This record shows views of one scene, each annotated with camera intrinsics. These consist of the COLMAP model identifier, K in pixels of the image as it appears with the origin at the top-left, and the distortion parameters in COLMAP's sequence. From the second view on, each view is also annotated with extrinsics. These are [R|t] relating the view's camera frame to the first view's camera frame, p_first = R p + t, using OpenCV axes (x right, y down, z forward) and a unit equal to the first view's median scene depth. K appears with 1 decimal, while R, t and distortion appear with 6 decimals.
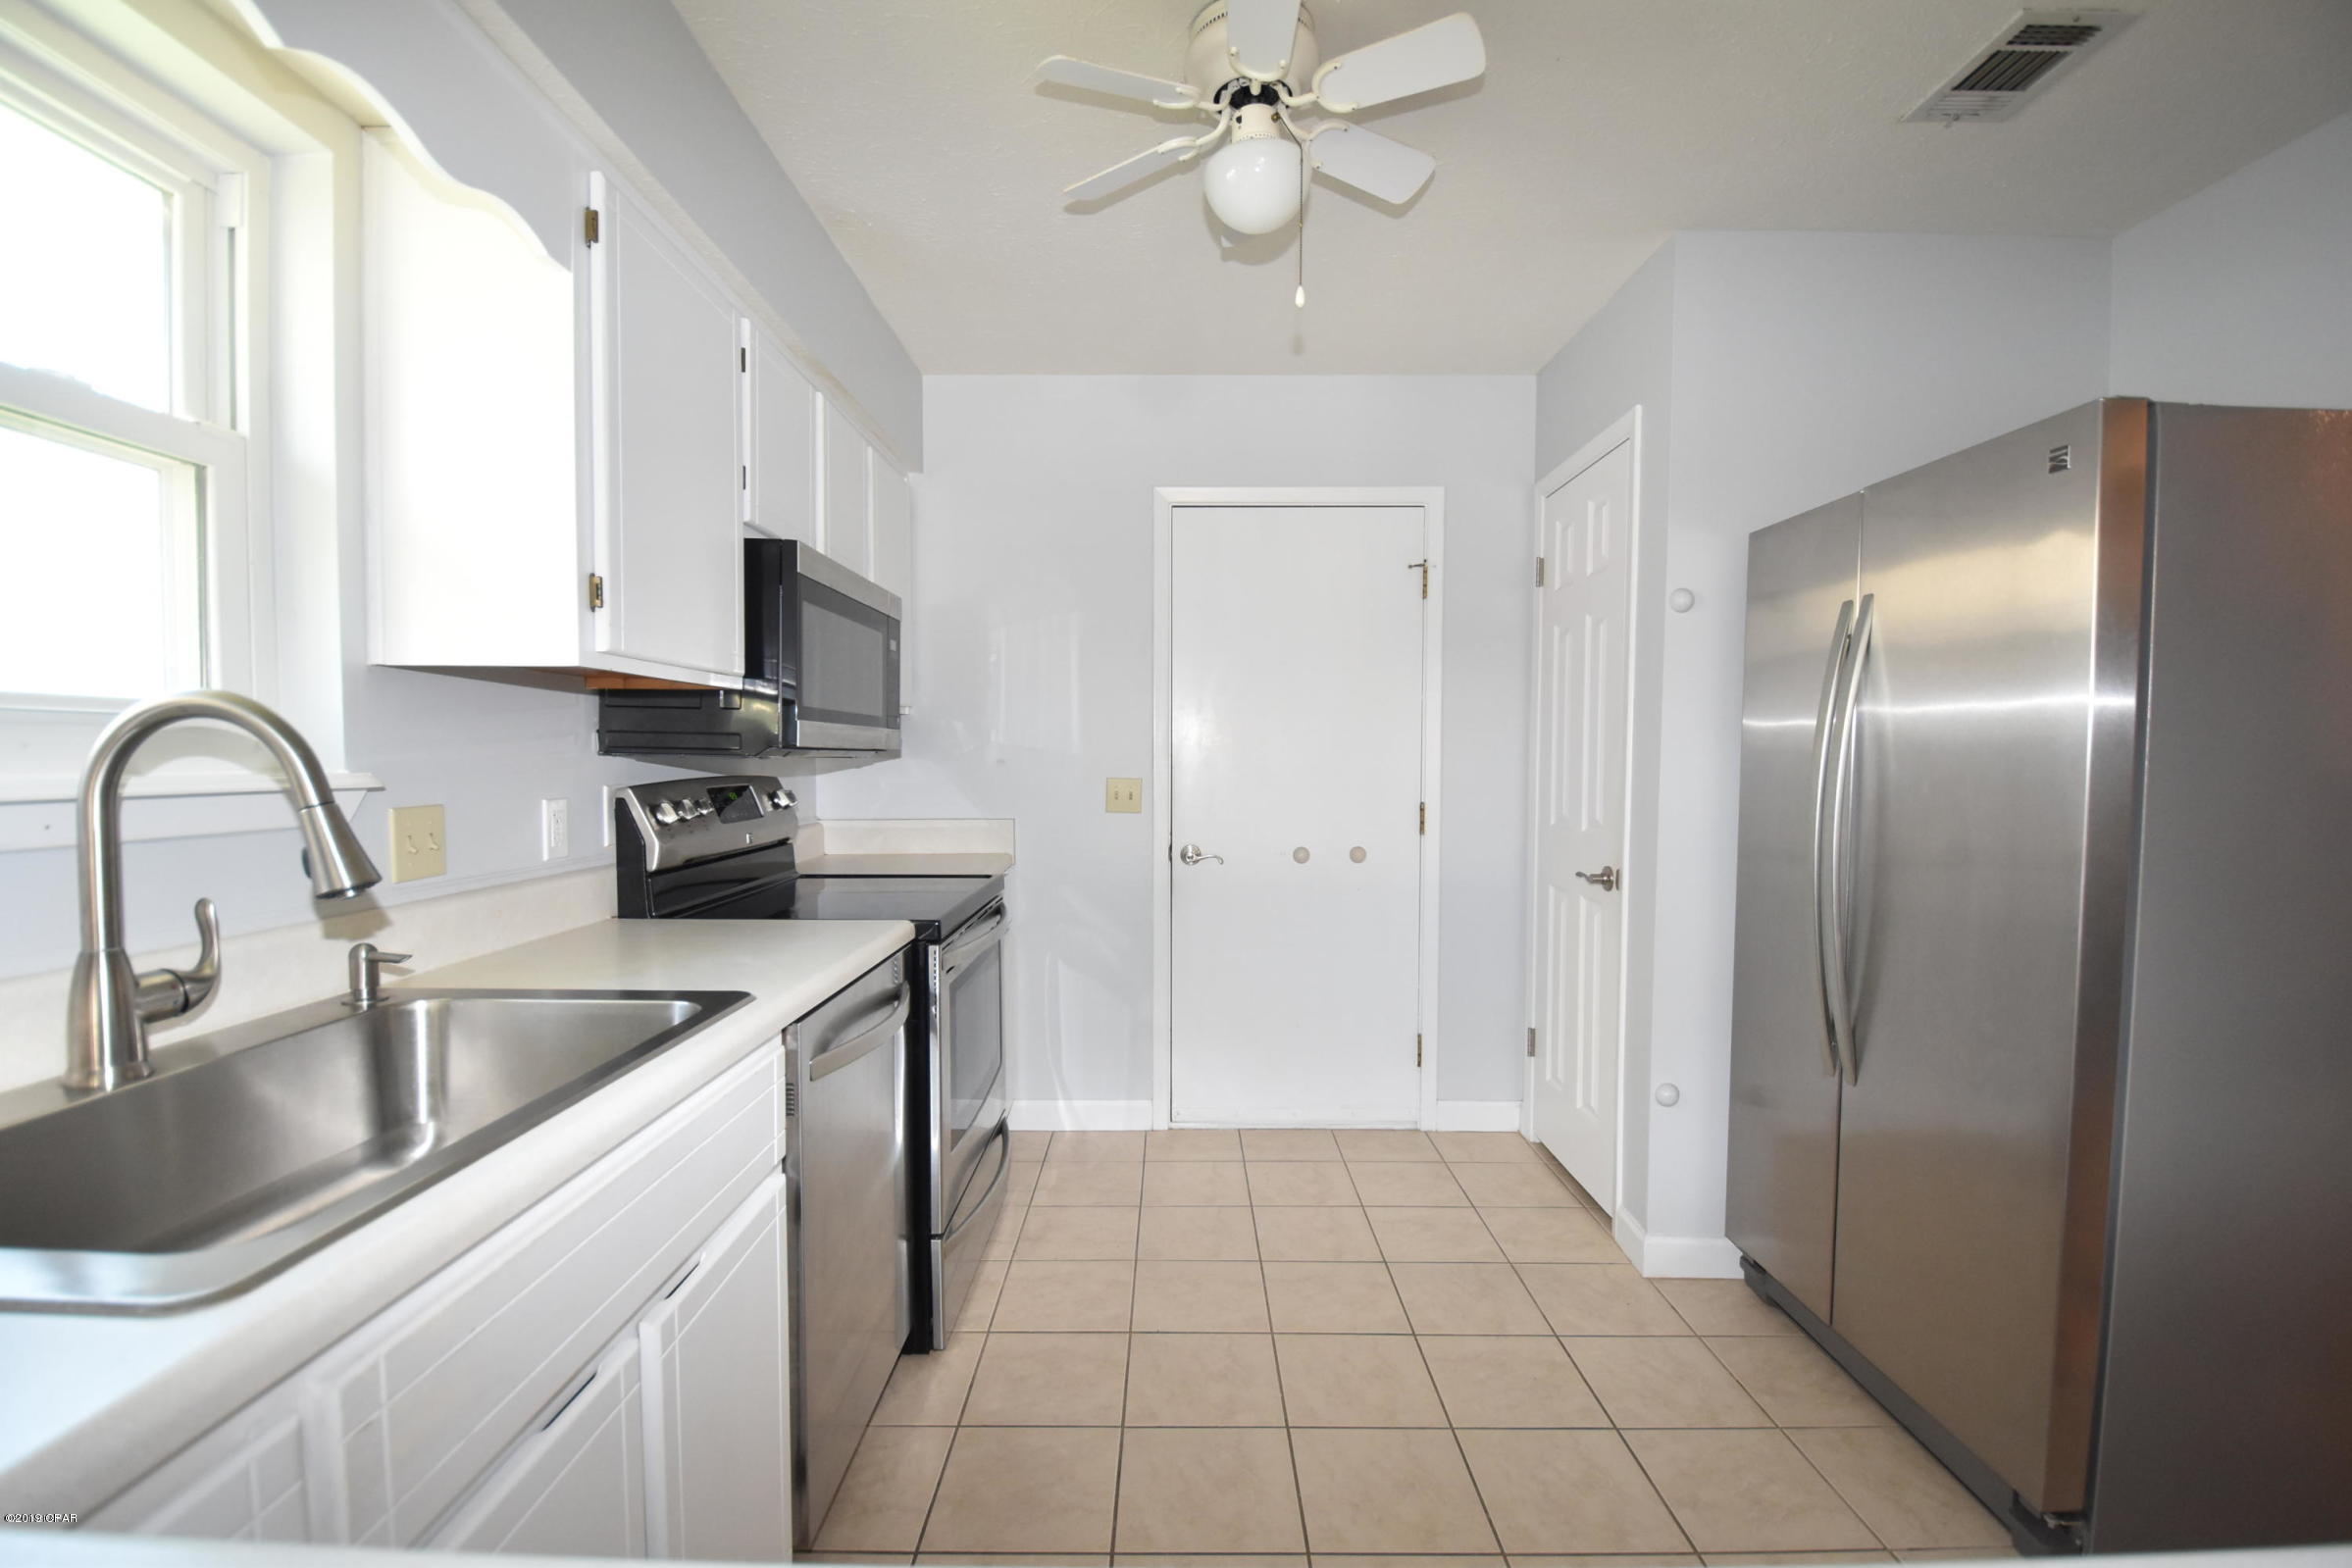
lens RADIAL K [[1032.0, 0, 1181.4], [0, 1032.0, 795.5], [0, 0, 1]] dist [0.024509, -0.030008]
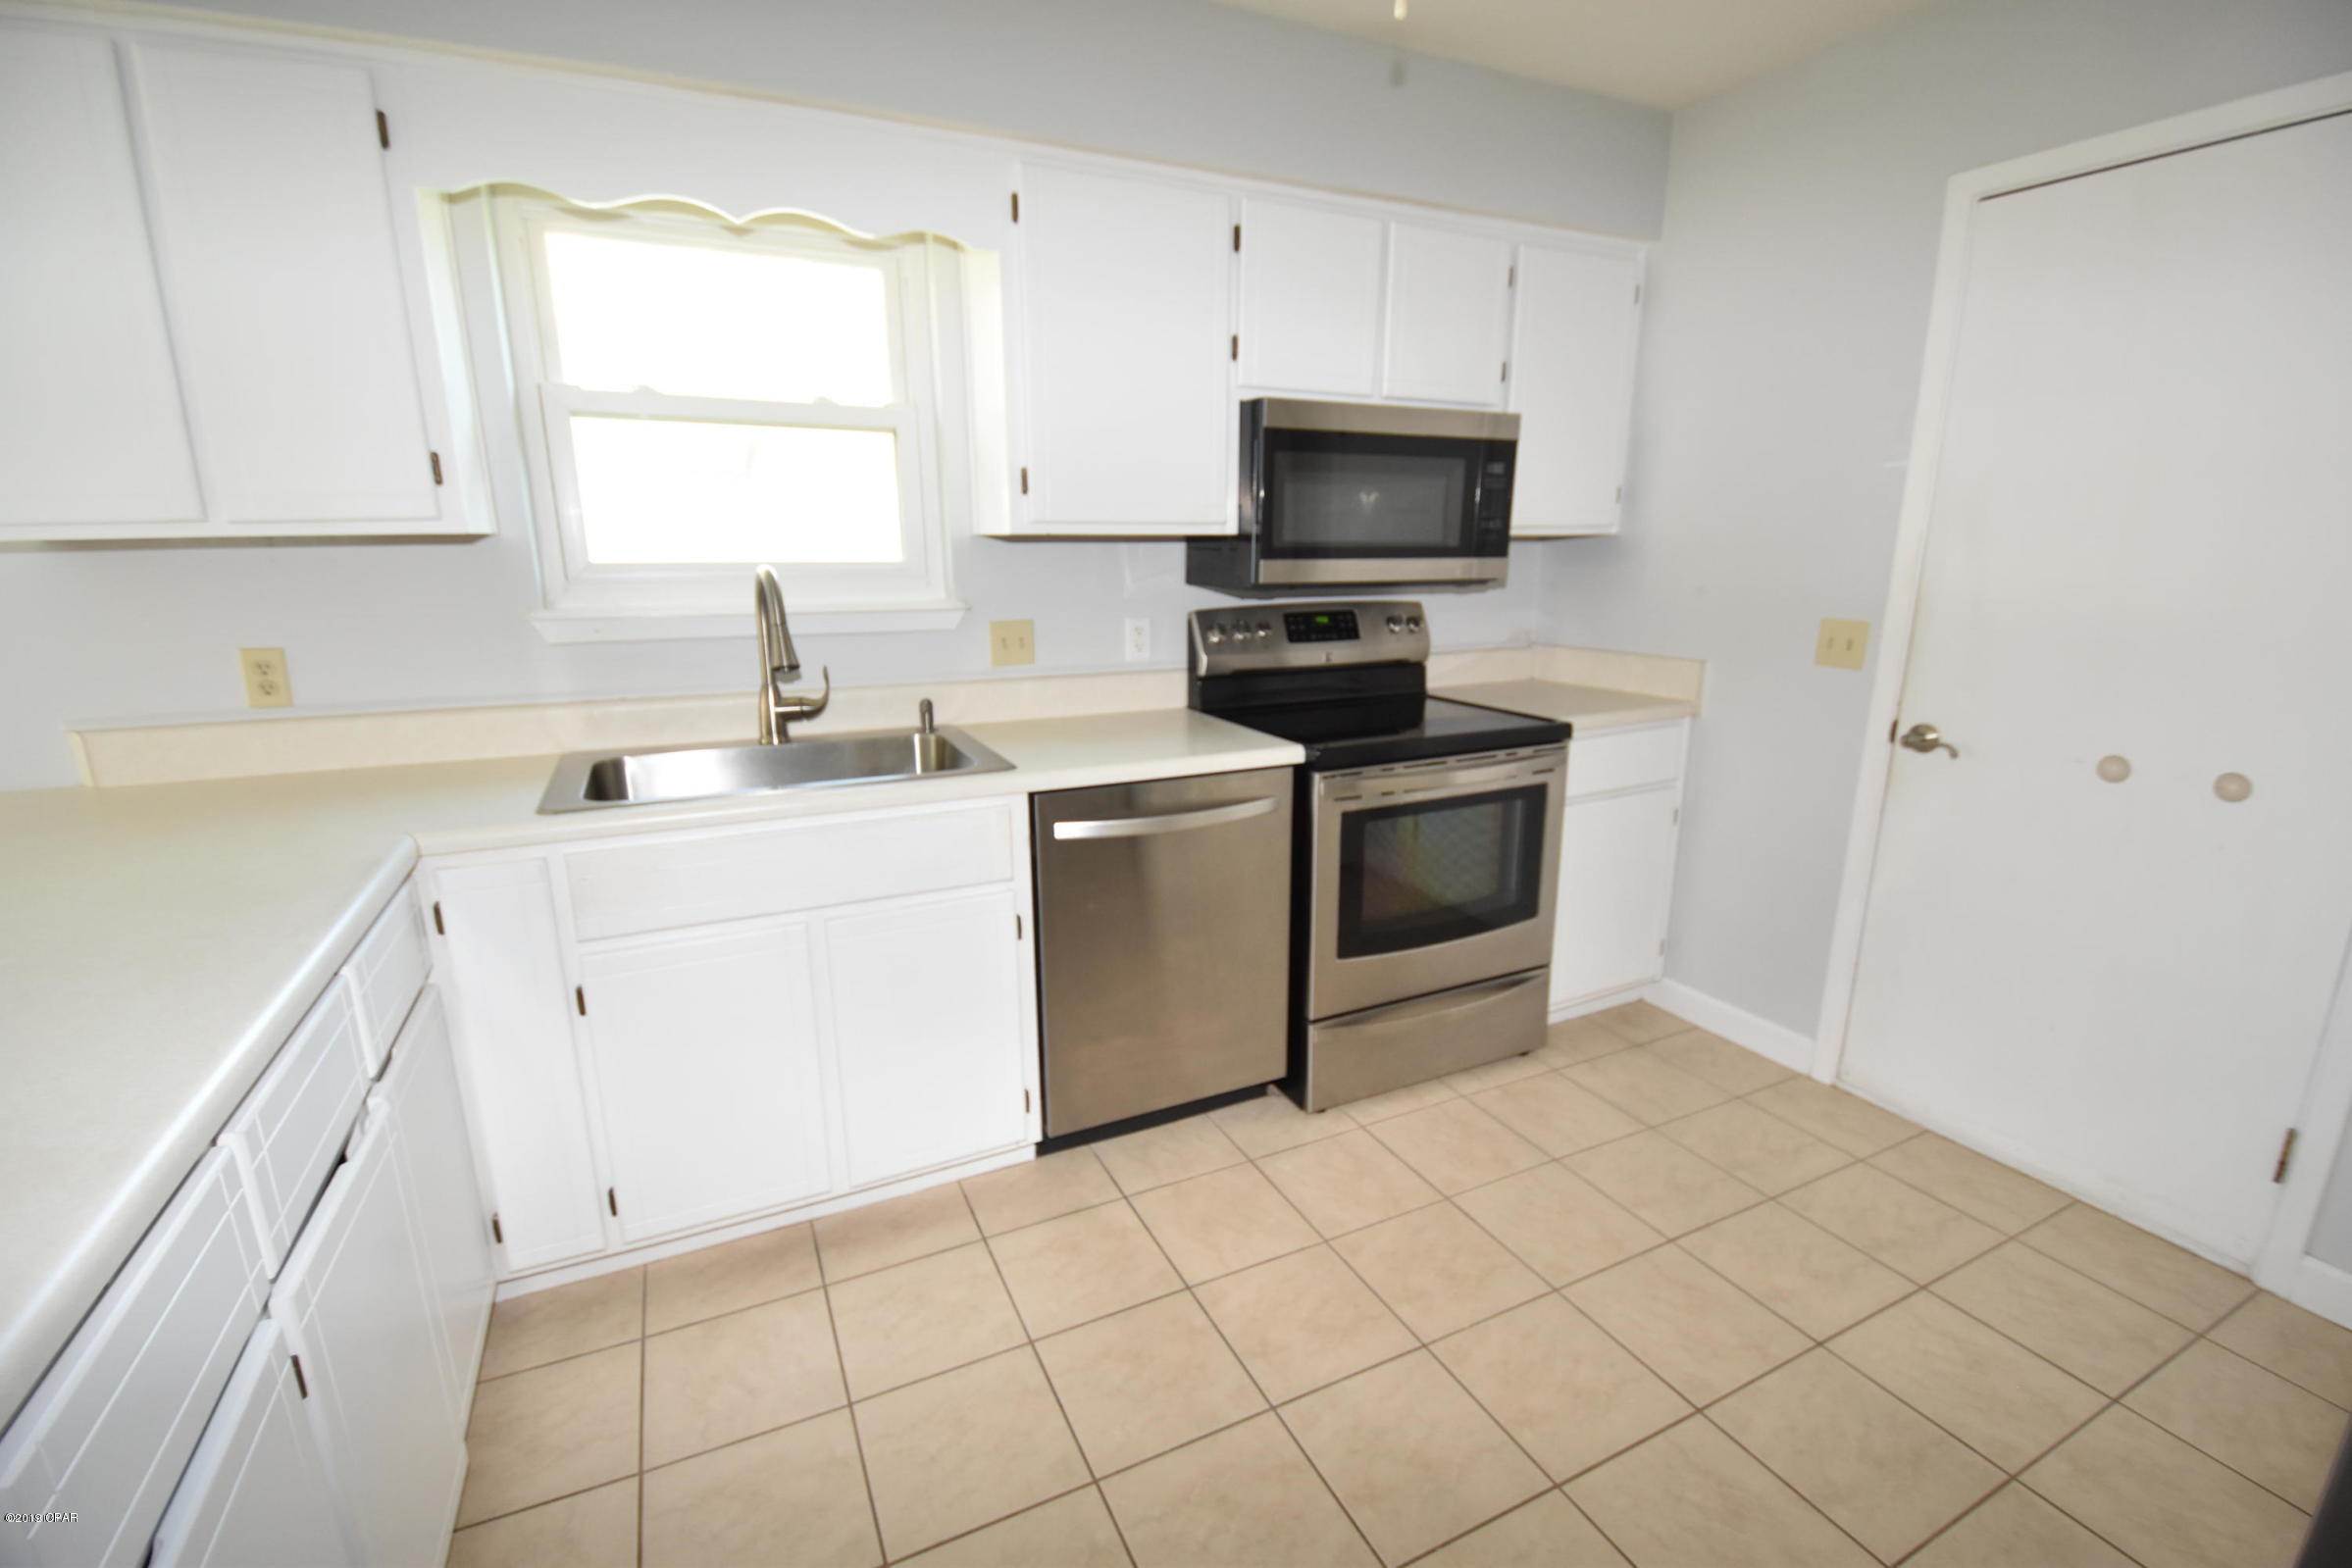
lens RADIAL K [[1032.0, 0, 1181.4], [0, 1032.0, 795.5], [0, 0, 1]] dist [0.024509, -0.030008]
pose [[0.426986, 0.213851, -0.878607, 0.646338], [-0.030928, 0.974518, 0.222165, -0.067769], [0.903729, -0.067687, 0.422719, 0.392432]]
